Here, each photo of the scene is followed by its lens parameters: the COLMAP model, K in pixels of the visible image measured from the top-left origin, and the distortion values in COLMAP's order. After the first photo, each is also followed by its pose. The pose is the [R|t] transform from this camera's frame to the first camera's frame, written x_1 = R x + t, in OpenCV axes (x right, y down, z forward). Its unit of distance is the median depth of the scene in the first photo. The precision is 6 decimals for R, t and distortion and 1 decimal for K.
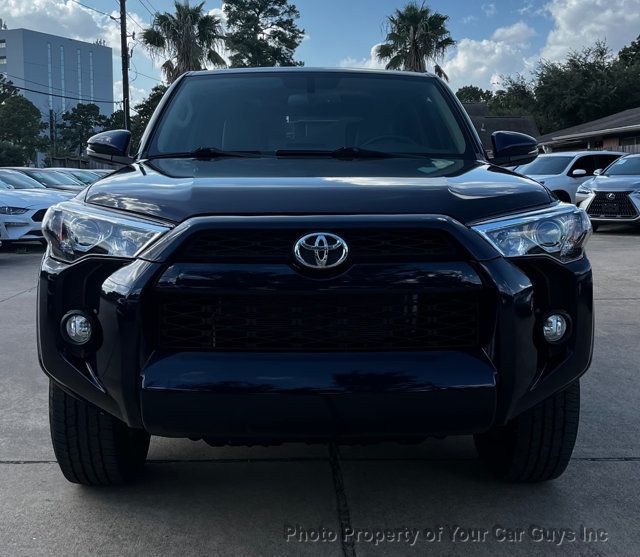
lens RADIAL K [[780.8, 0, 319.6], [0, 780.8, 266.4], [0, 0, 1]] dist [0.014791, 0.013655]
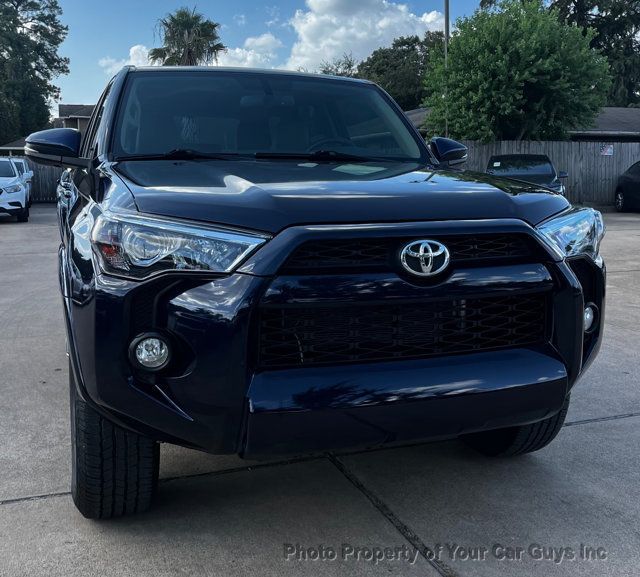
lens RADIAL K [[718.7, 0, 337.2], [0, 718.7, 280.7], [0, 0, 1]] dist [0.018527, 0.001754]
pose [[0.946699, -0.045792, 0.318849, -0.316828], [0.035139, 0.998618, 0.039088, -0.024521], [-0.320199, -0.025800, 0.946999, 0.127395]]
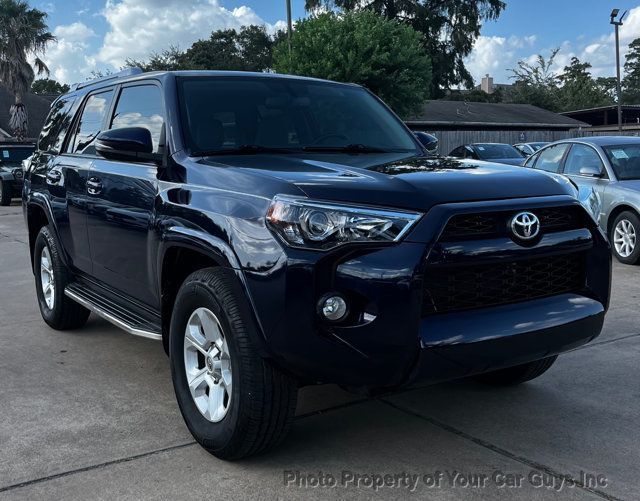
lens RADIAL K [[686.7, 0, 320.0], [0, 686.7, 250.5], [0, 0, 1]] dist [0.019013, 0.006745]
pose [[0.852559, -0.078620, 0.516684, -0.721858], [0.071616, 0.996869, 0.033516, -0.033948], [-0.517702, 0.008428, 0.855520, 0.136245]]
